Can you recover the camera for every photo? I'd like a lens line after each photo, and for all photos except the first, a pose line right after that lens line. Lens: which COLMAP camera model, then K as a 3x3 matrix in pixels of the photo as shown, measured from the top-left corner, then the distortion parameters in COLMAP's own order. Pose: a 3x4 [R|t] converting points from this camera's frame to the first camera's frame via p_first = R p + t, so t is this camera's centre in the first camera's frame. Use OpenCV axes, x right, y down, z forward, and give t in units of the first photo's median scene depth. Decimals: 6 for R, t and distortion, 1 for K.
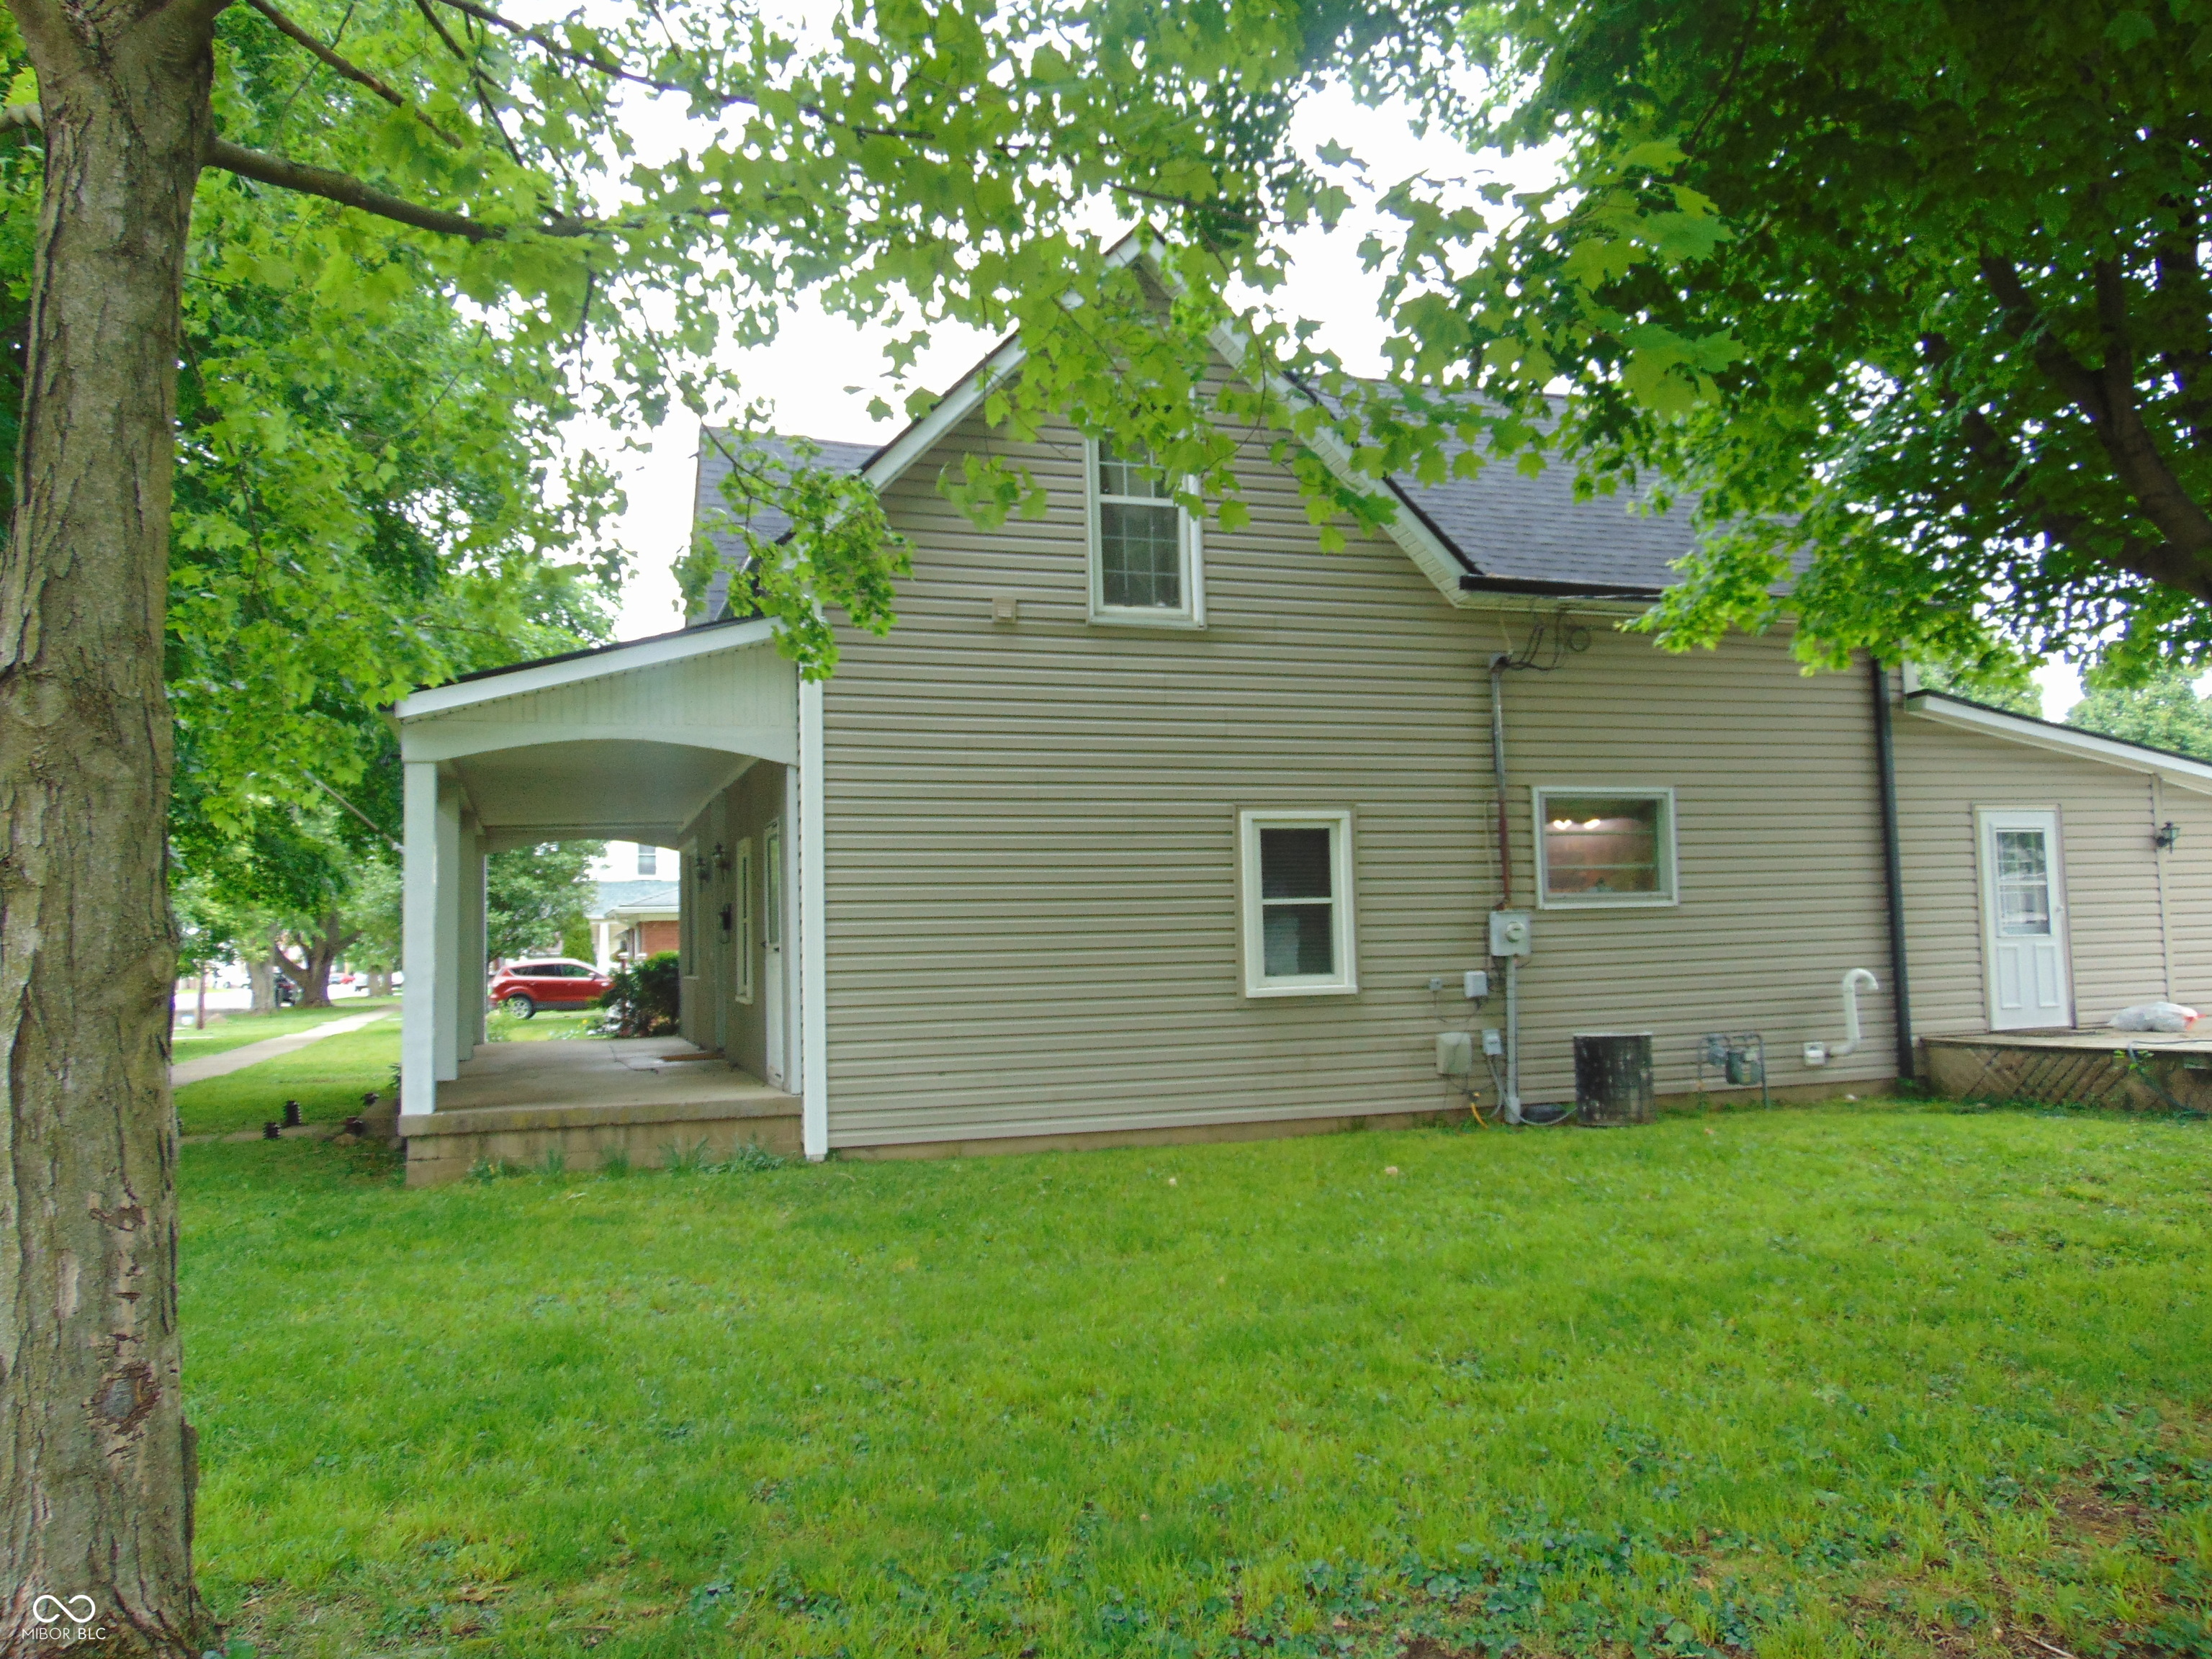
lens RADIAL K [[1651.7, 0, 1111.8], [0, 1651.7, 835.3], [0, 0, 1]] dist [-0.020993, 0.044828]
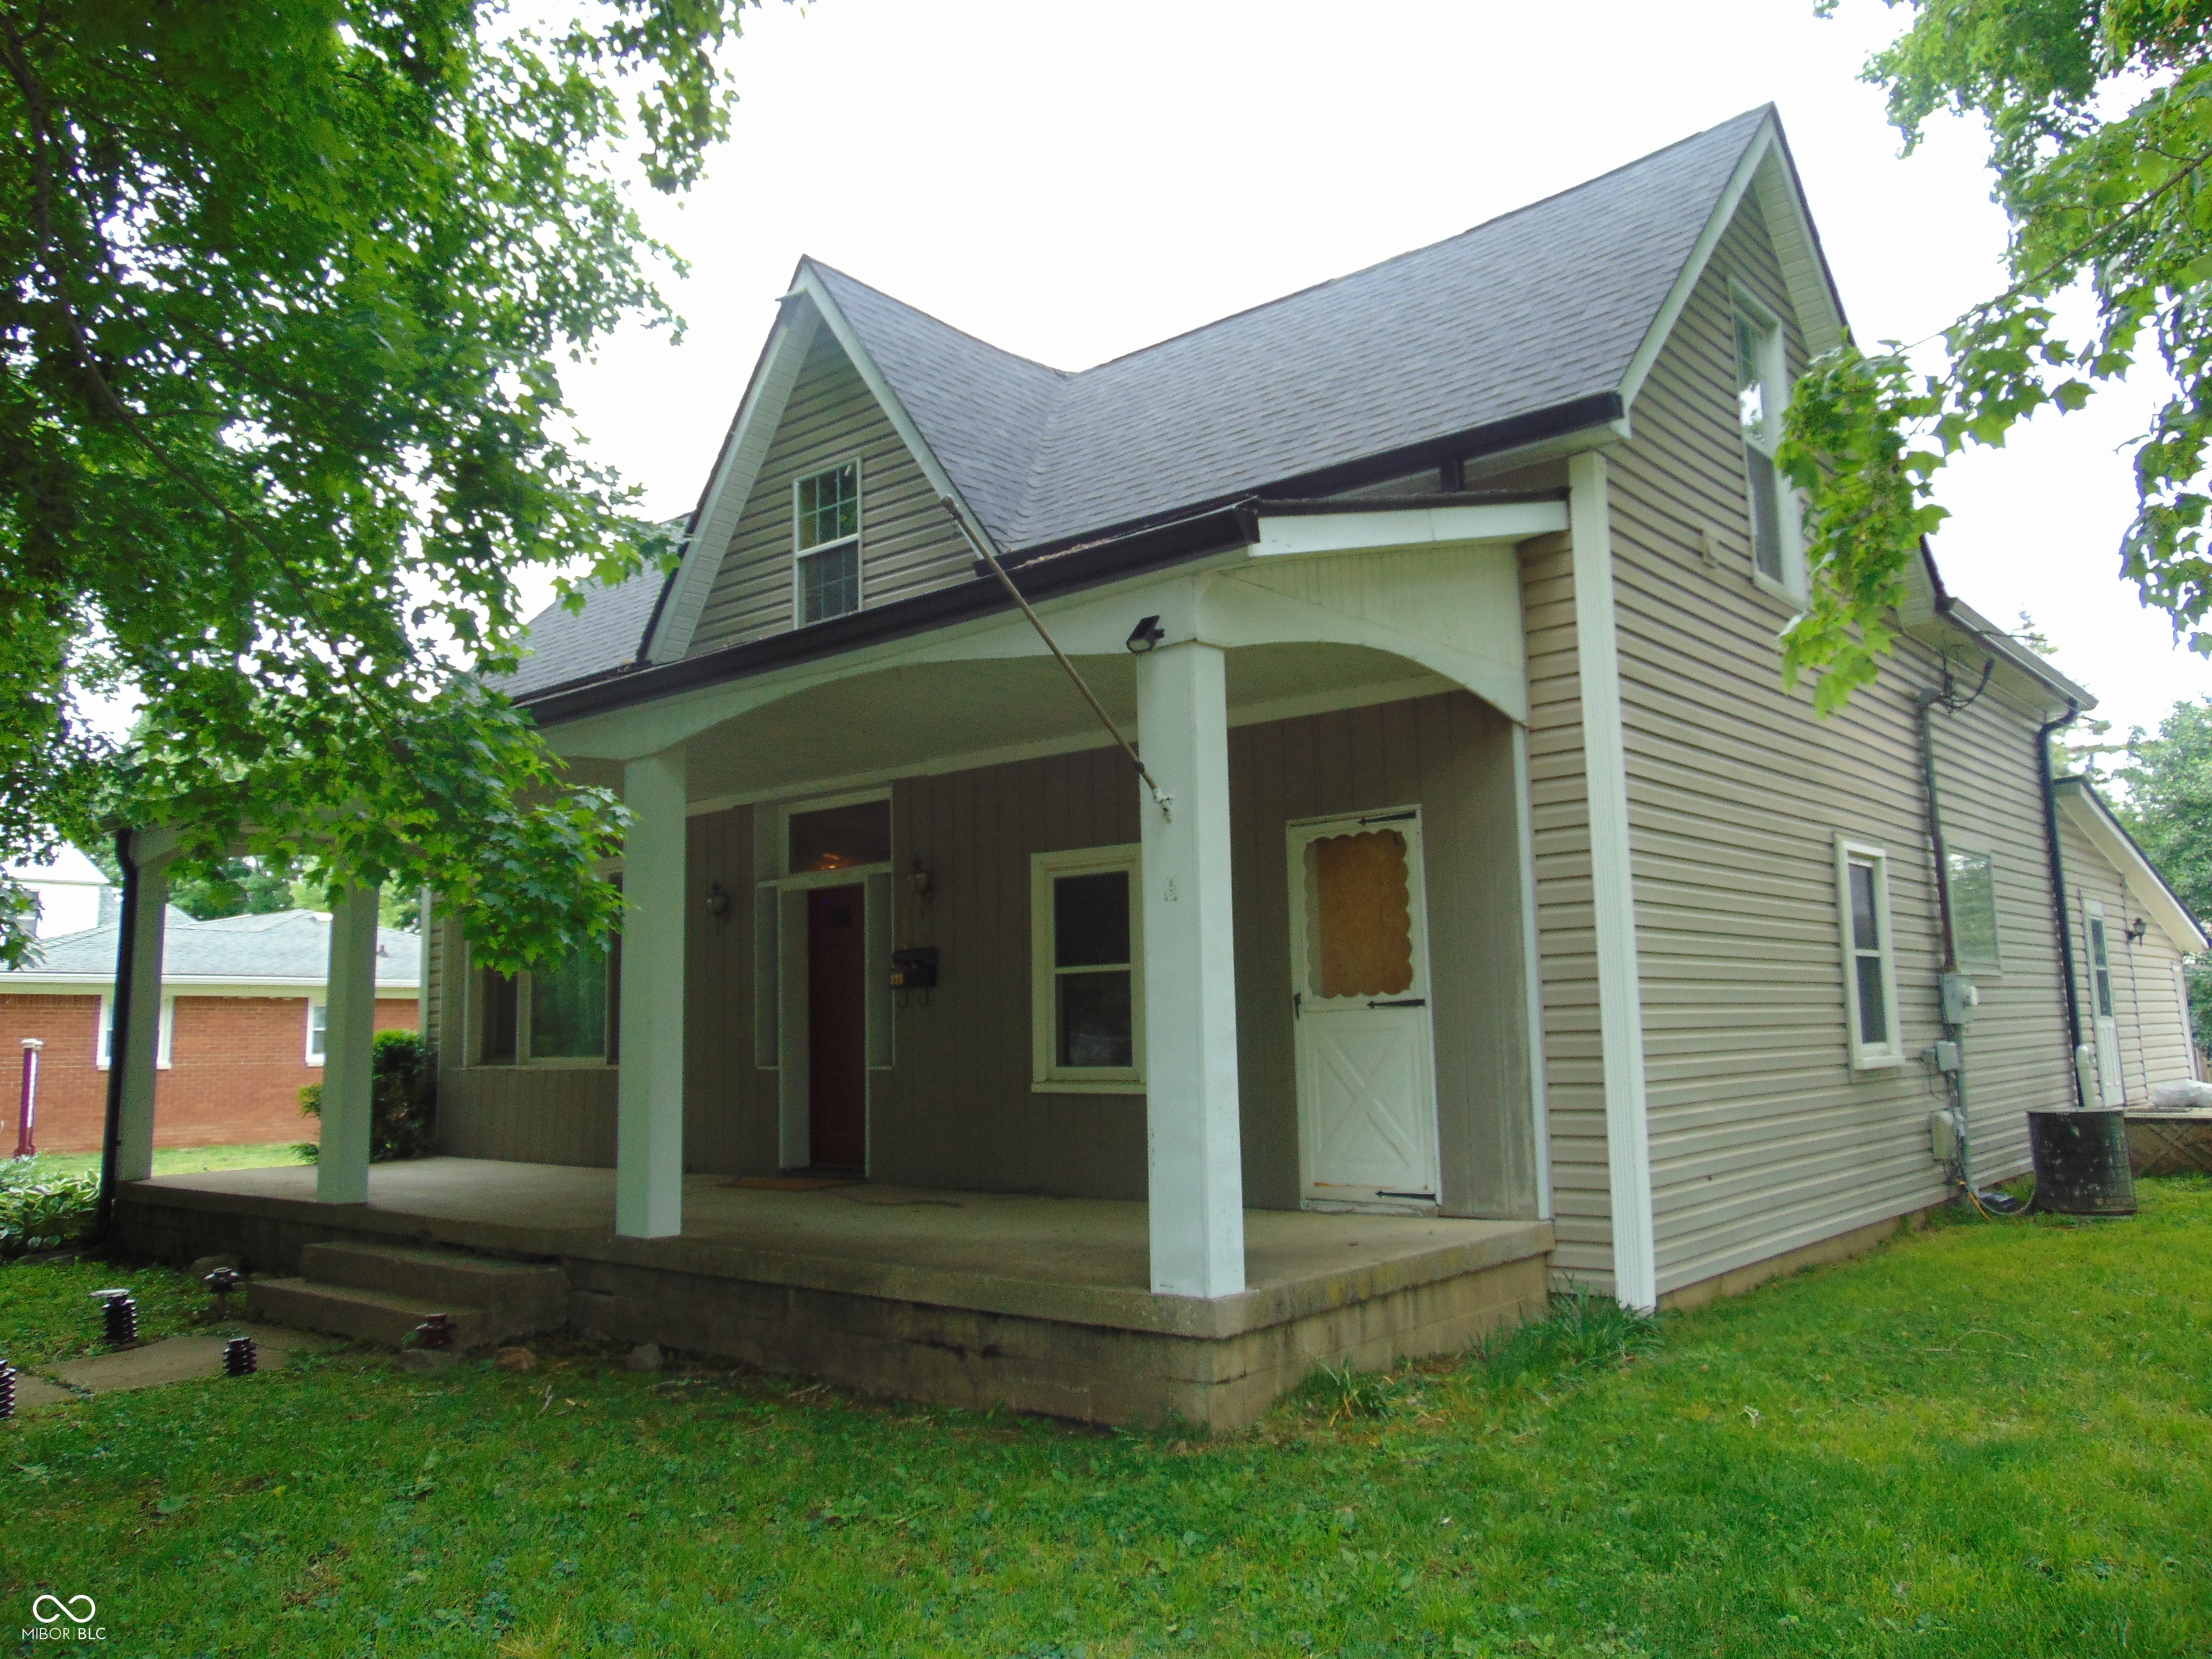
lens RADIAL K [[1651.7, 0, 1103.8], [0, 1651.7, 823.6], [0, 0, 1]] dist [-0.020993, 0.044828]
pose [[0.844463, 0.074714, 0.530378, -0.658565], [-0.037078, 0.996002, -0.081270, 0.056484], [-0.534329, 0.048964, 0.843857, 0.503757]]
